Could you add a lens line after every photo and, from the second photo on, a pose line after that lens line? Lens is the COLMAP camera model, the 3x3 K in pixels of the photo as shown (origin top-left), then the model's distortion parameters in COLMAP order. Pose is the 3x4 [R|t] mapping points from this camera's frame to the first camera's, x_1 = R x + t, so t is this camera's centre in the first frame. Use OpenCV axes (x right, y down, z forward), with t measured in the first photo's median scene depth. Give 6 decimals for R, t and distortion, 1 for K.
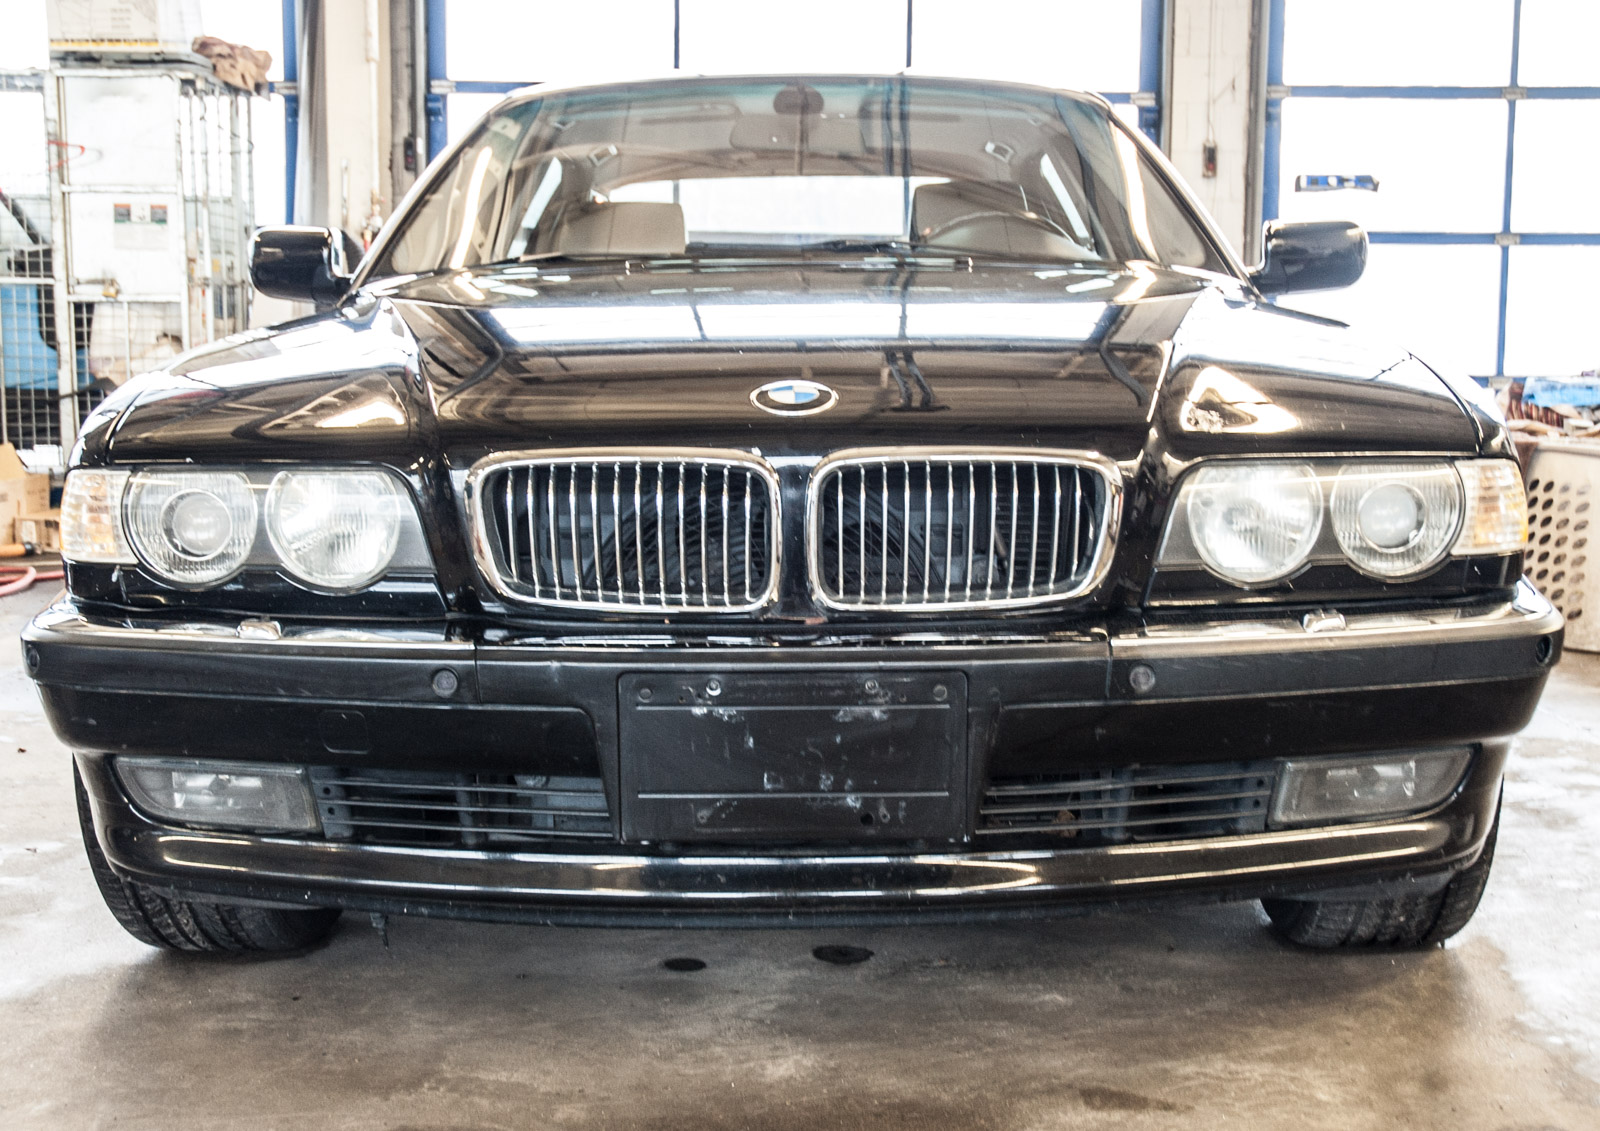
lens RADIAL K [[2056.0, 0, 807.6], [0, 2056.0, 570.4], [0, 0, 1]] dist [-0.014969, 0.000000]
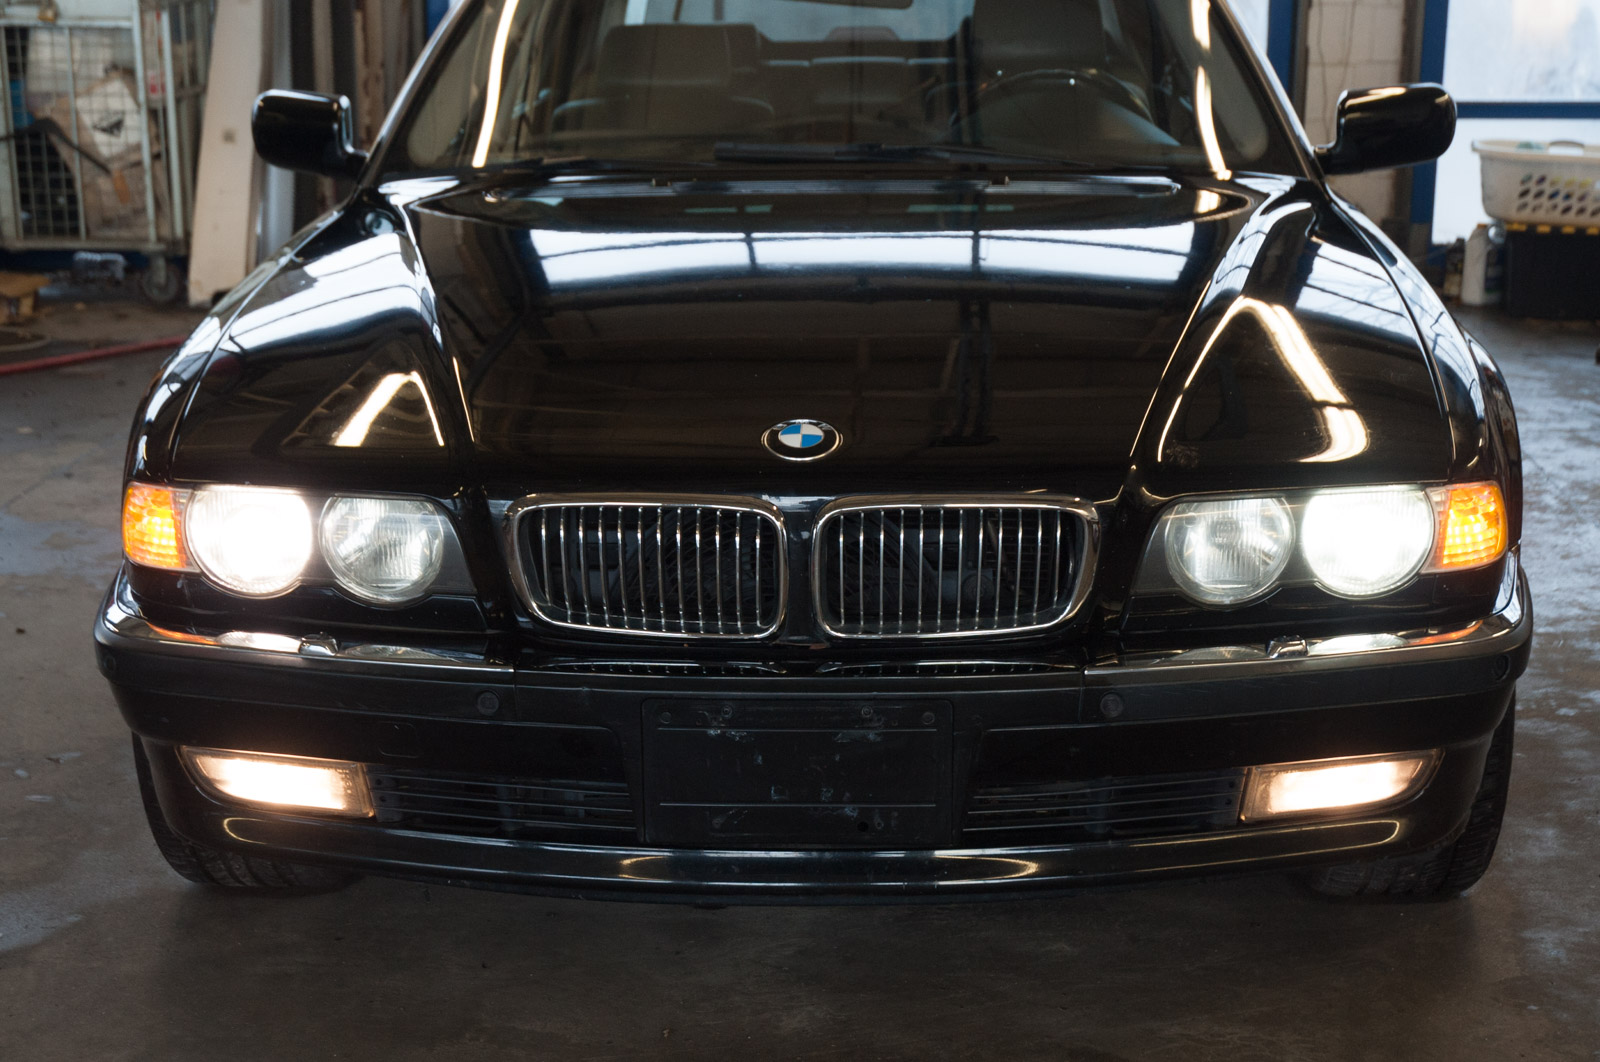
lens RADIAL K [[2643.9, 0, 791.7], [0, 2643.9, 538.7], [0, 0, 1]] dist [0.102598, 0.000000]
pose [[0.999182, 0.008281, -0.039584, 0.038486], [-0.003585, 0.993094, 0.117267, -0.171738], [0.040282, -0.117029, 0.992311, -0.351099]]
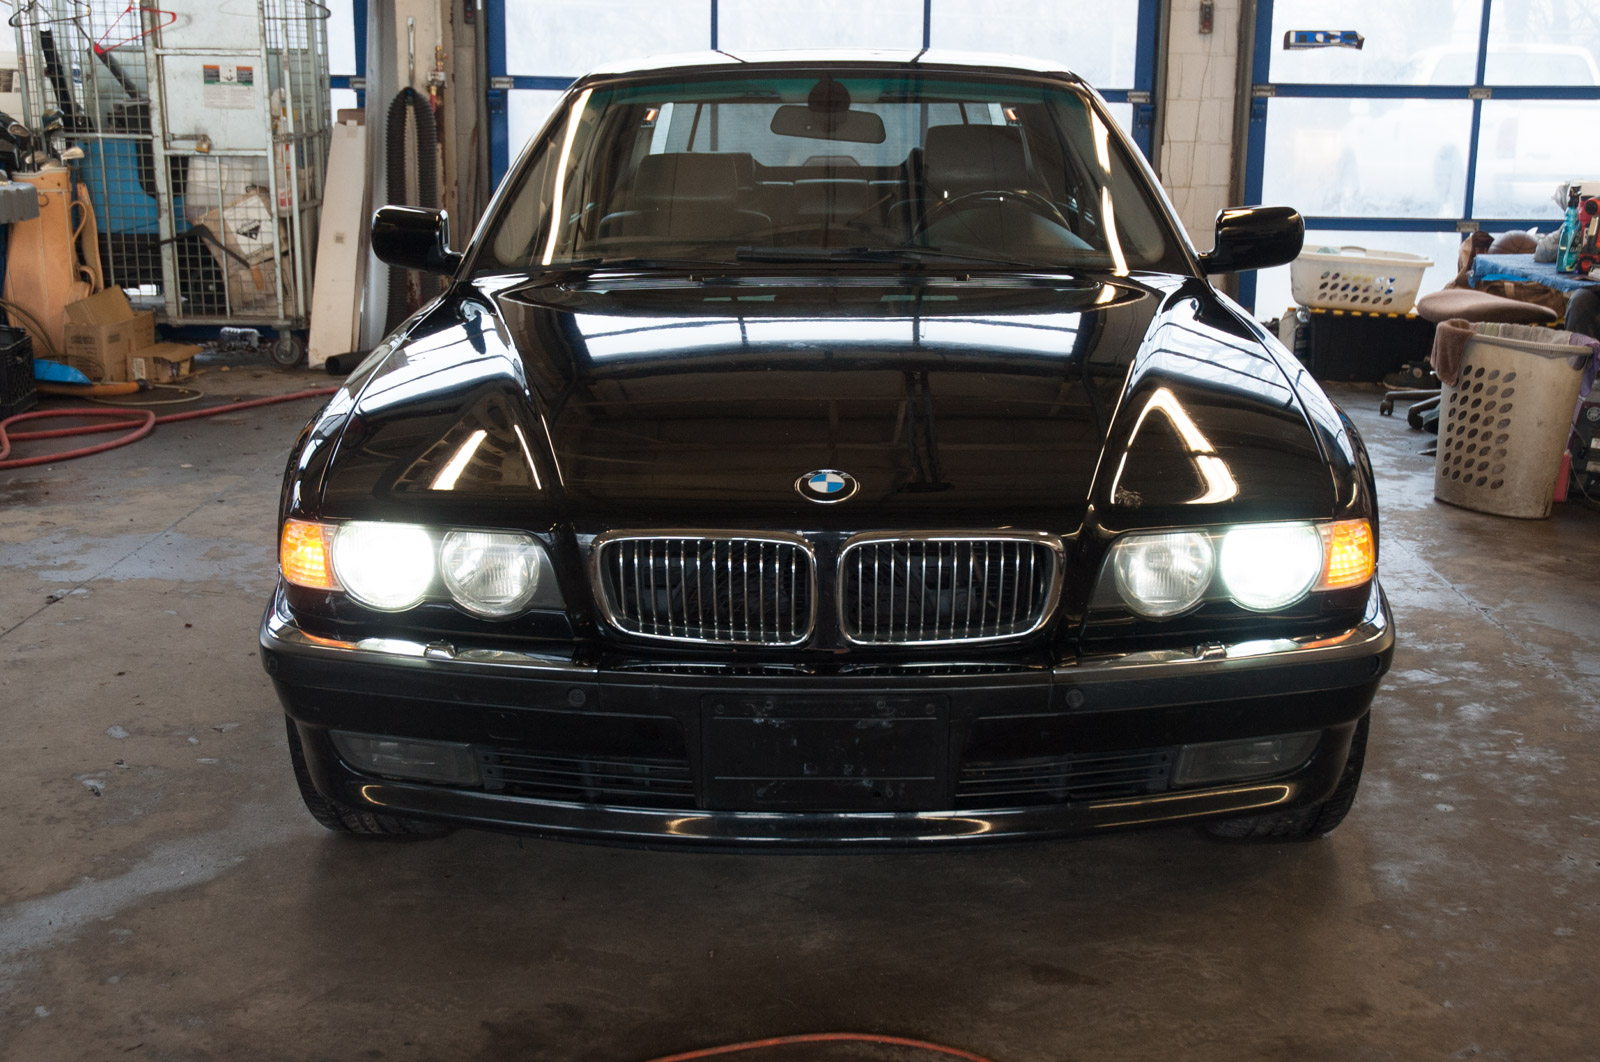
lens RADIAL K [[1988.2, 0, 802.1], [0, 1988.2, 535.7], [0, 0, 1]] dist [0.005287, 0.000000]
pose [[0.999883, 0.008112, -0.012986, -0.005060], [-0.006552, 0.993232, 0.115965, -0.178782], [0.013839, -0.115866, 0.993168, -0.278766]]
